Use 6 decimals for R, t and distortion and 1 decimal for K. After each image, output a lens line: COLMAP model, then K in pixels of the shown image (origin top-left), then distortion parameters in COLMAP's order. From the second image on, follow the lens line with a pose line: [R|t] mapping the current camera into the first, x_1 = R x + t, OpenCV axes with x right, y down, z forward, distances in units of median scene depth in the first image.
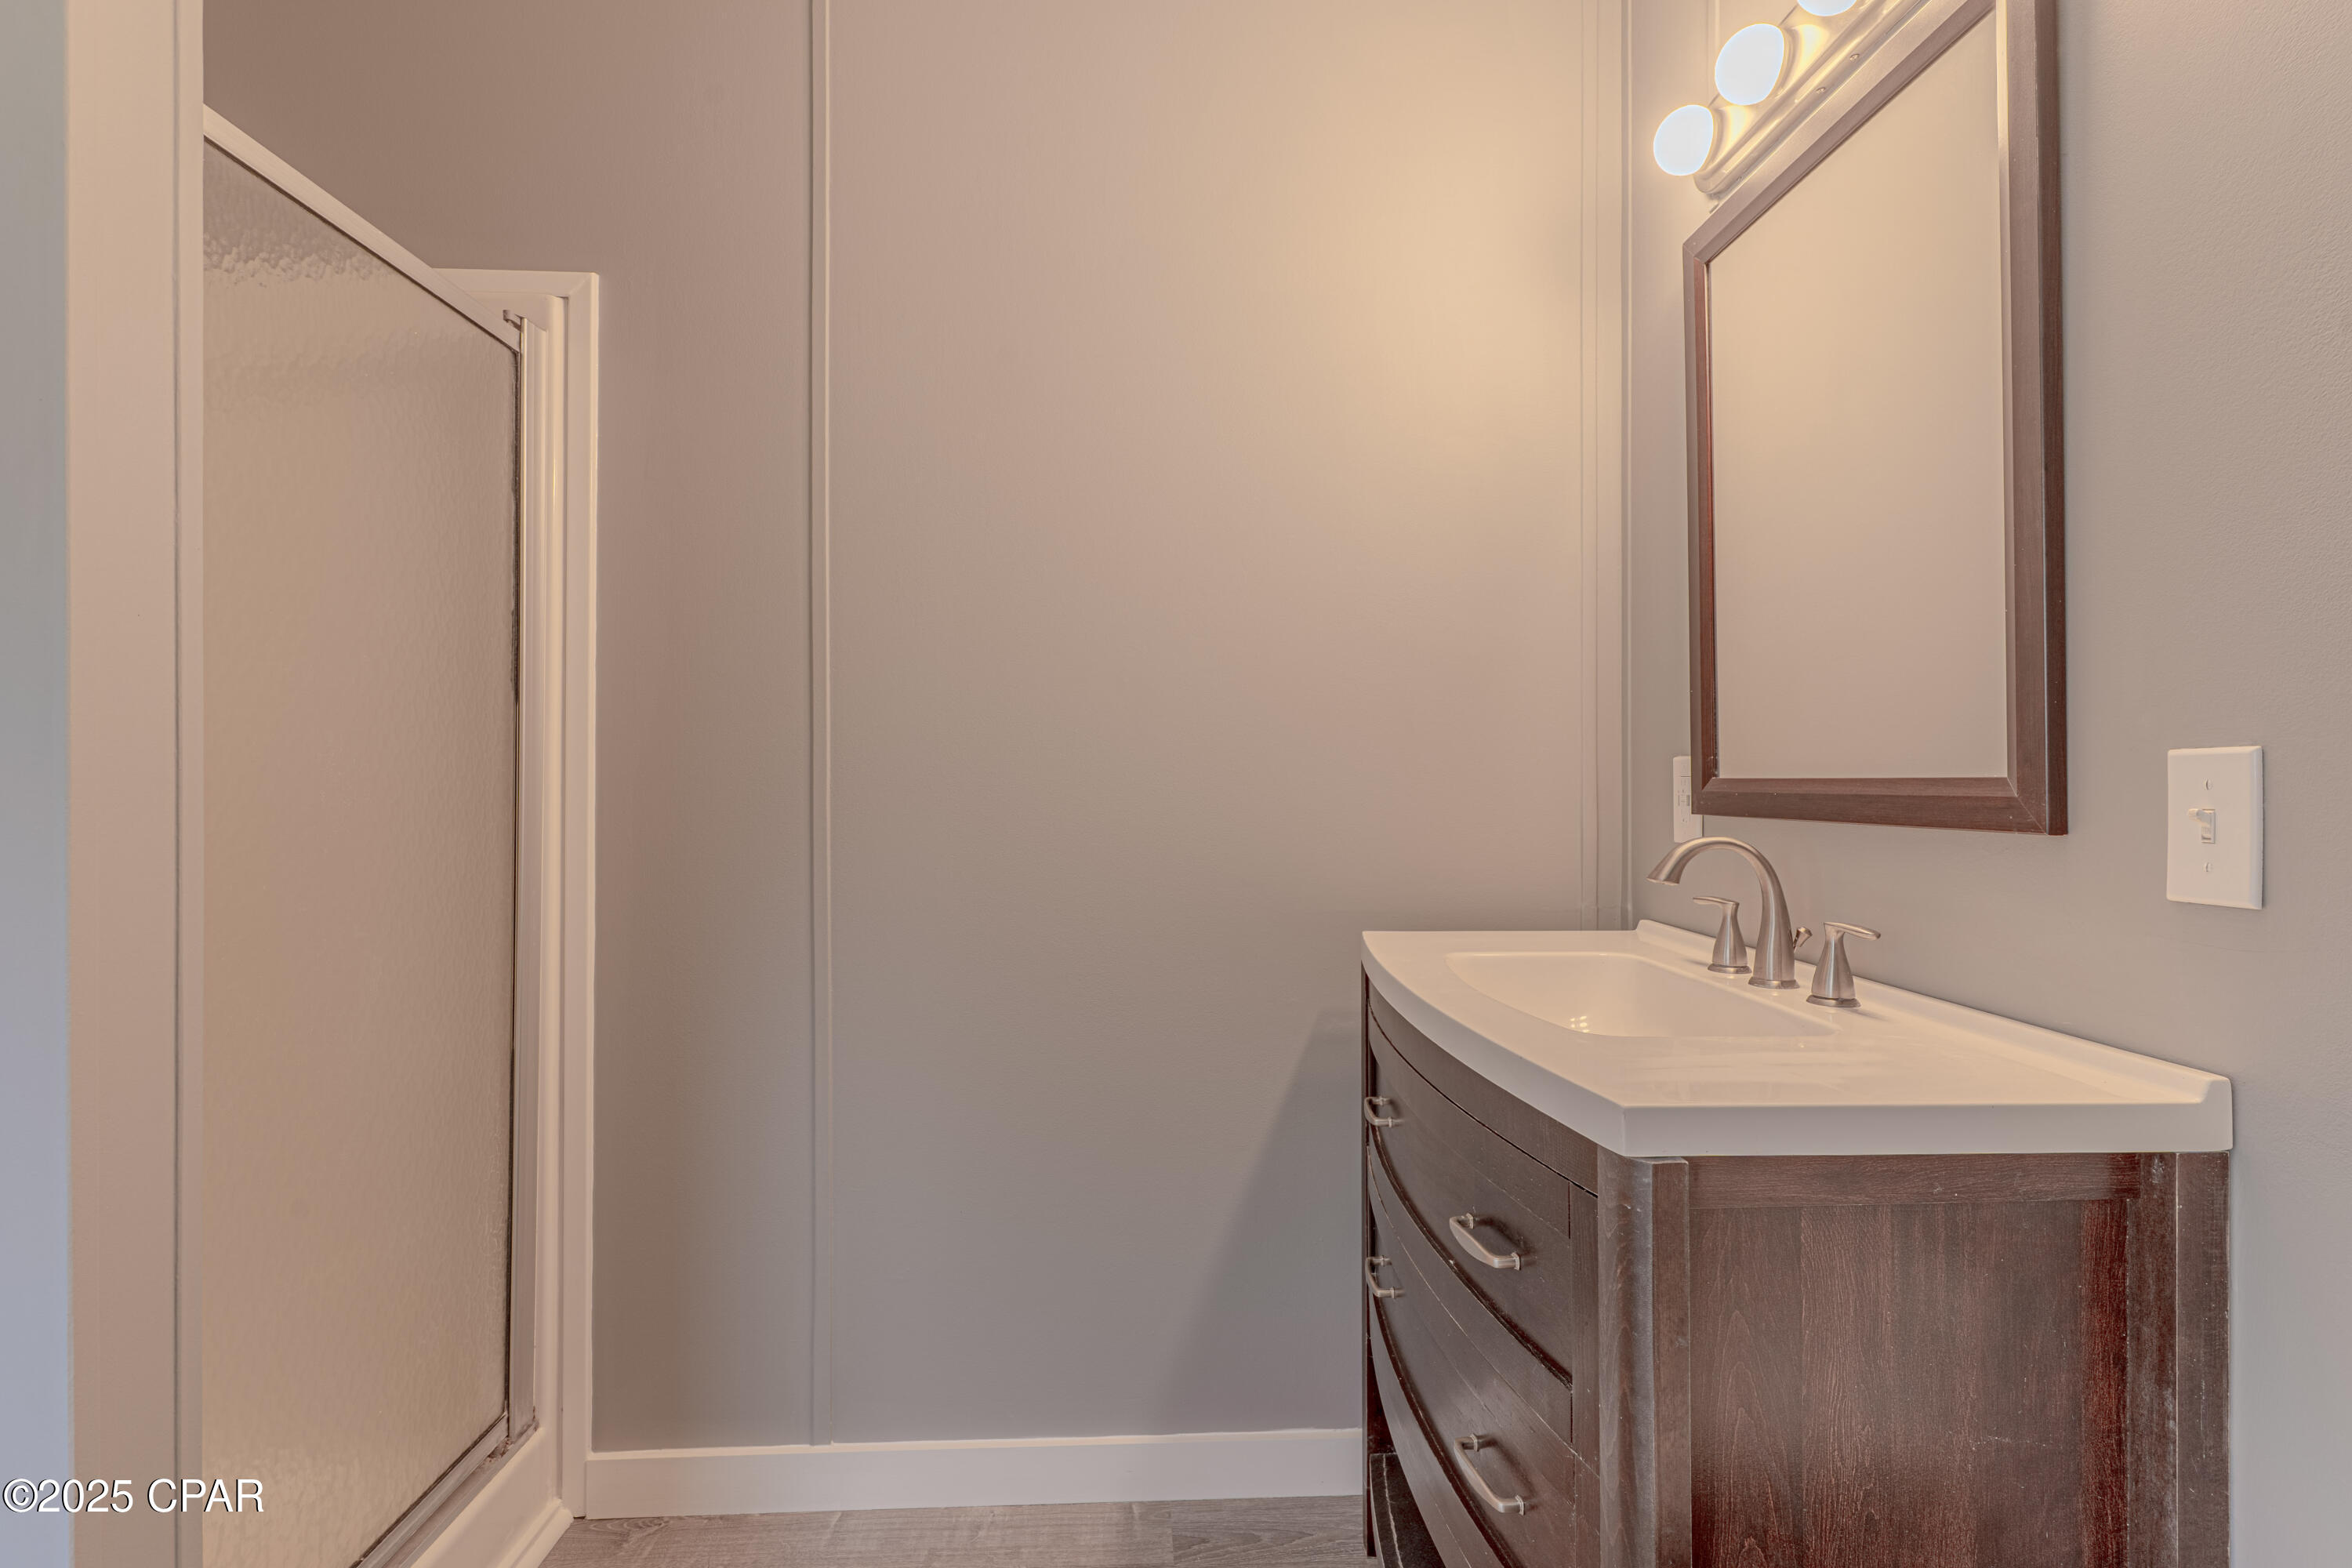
lens RADIAL K [[1121.4, 0, 1177.0], [0, 1121.4, 779.3], [0, 0, 1]] dist [0.003530, -0.001913]
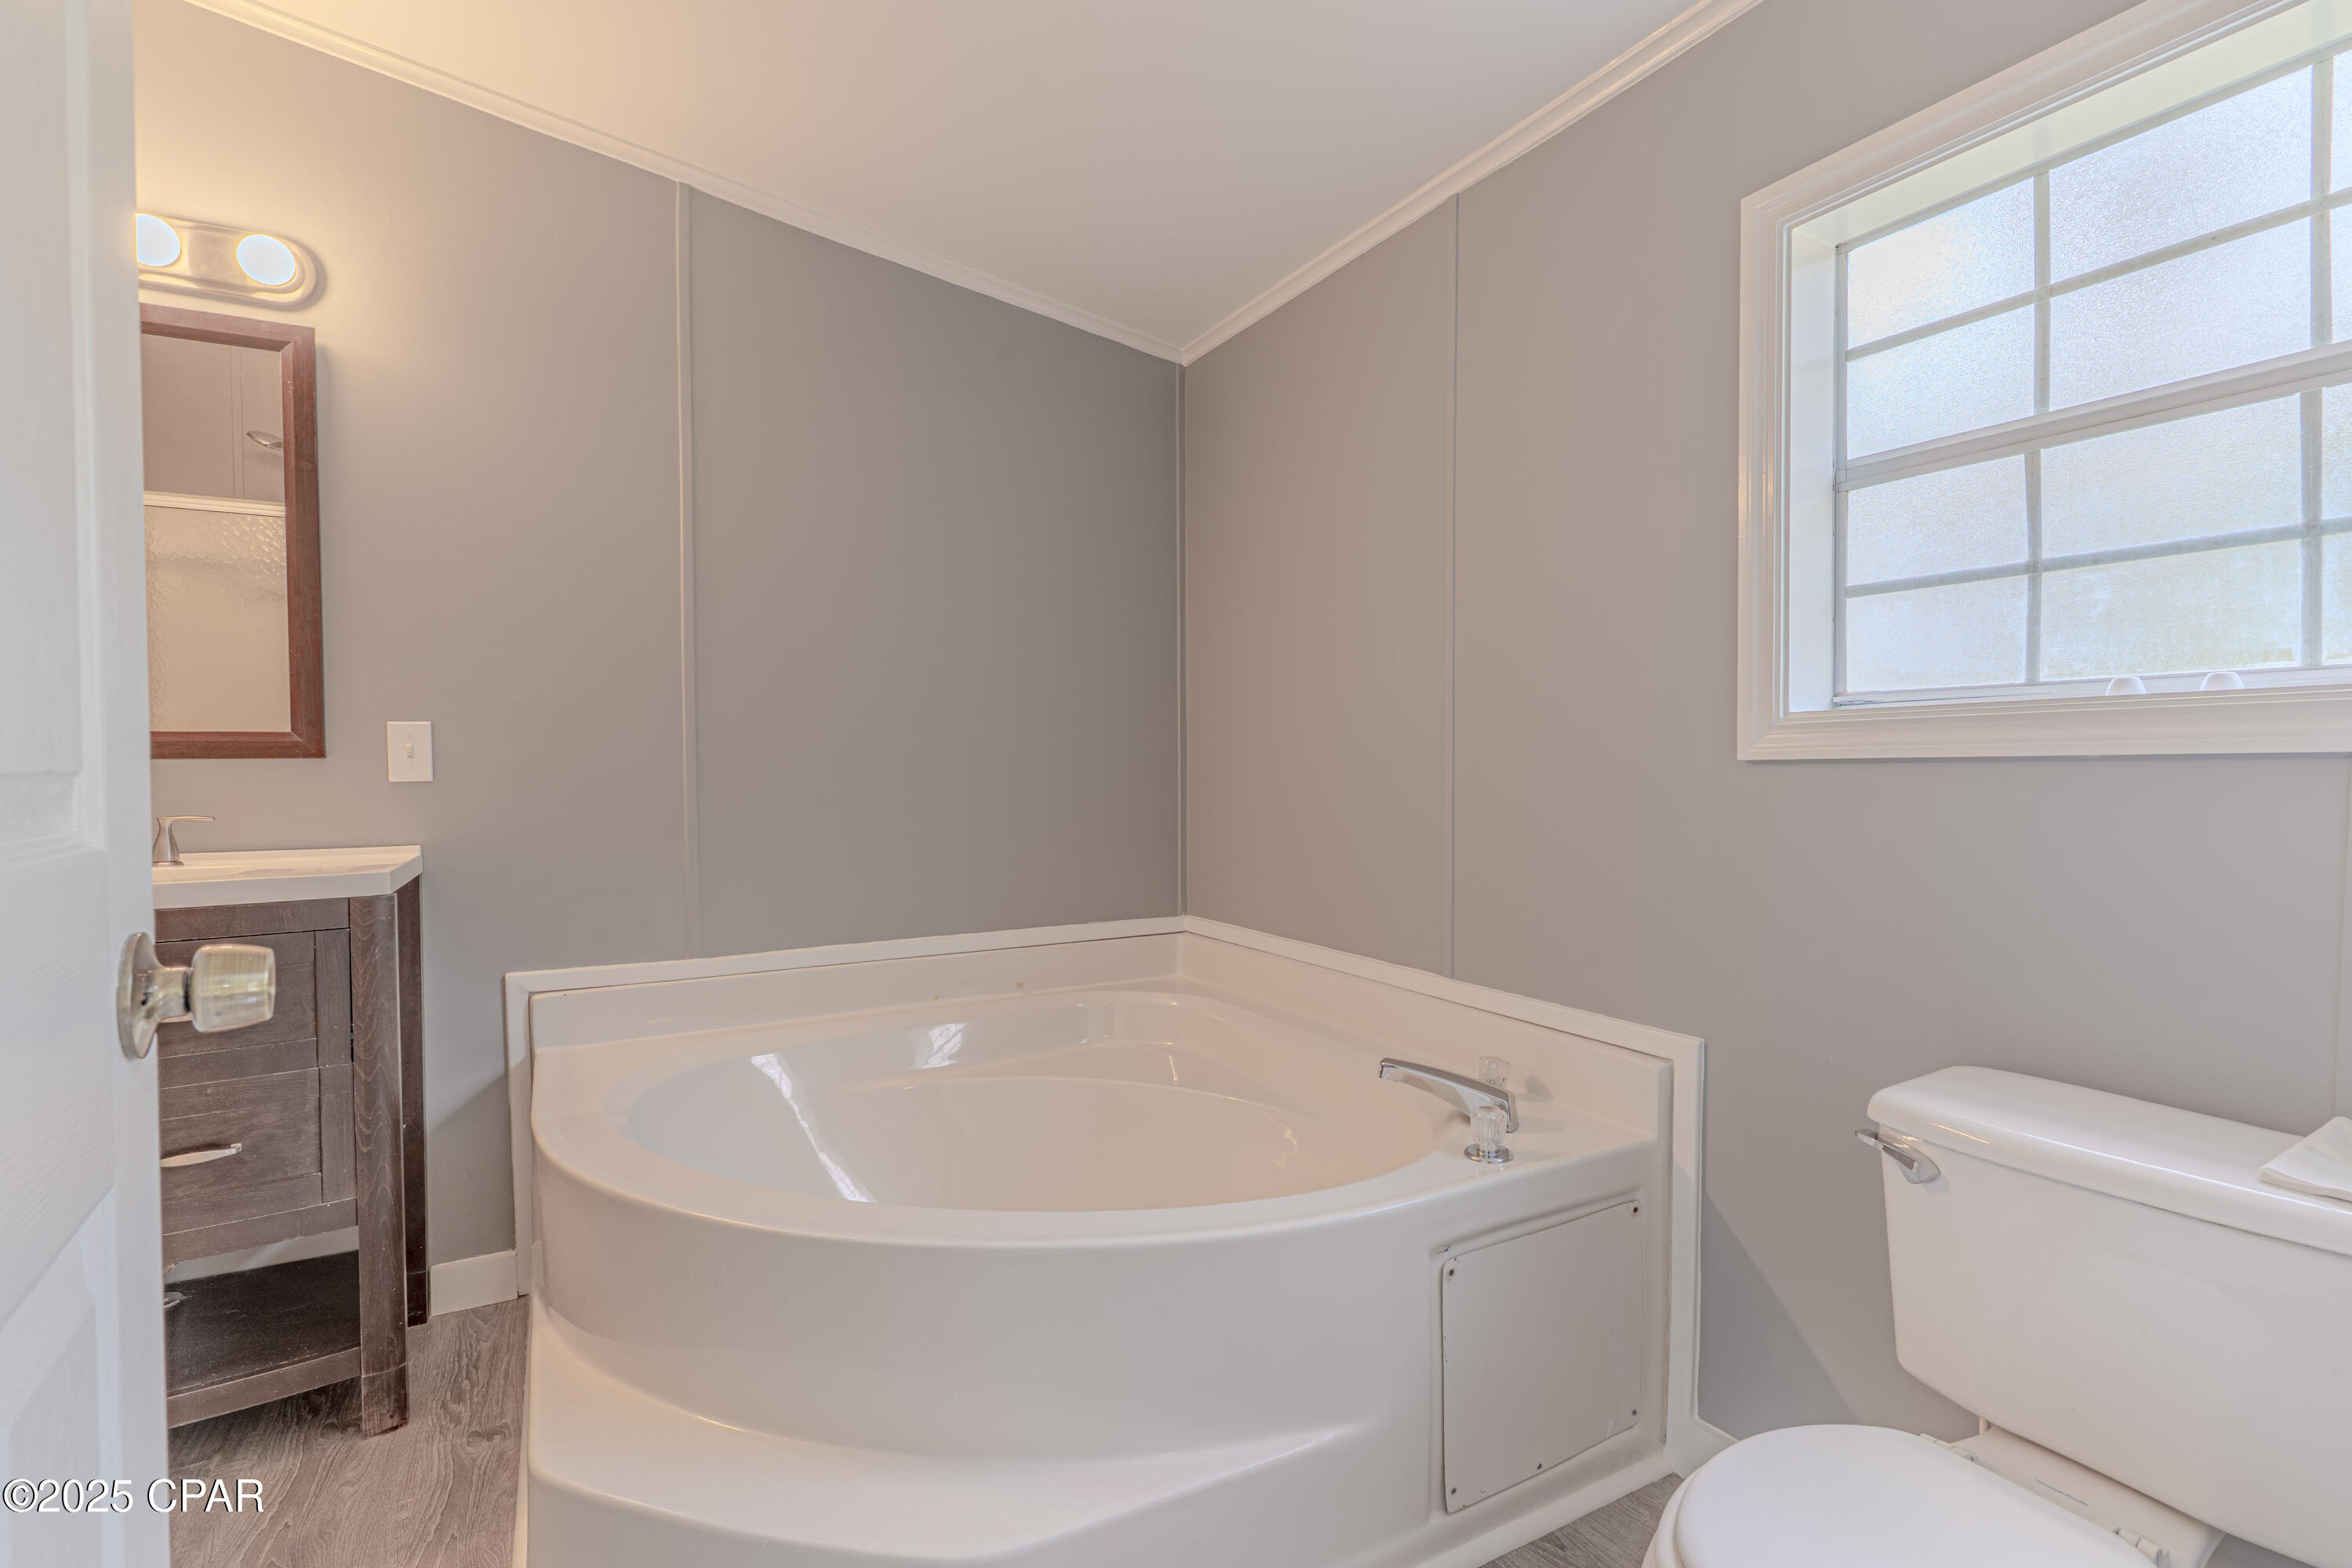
lens RADIAL K [[1121.4, 0, 1180.2], [0, 1121.4, 772.0], [0, 0, 1]] dist [0.003530, -0.001913]
pose [[-0.444805, -0.021202, 0.895377, -1.910626], [0.003364, 0.999673, 0.025343, 0.026218], [-0.895621, 0.014284, -0.444588, 0.467400]]
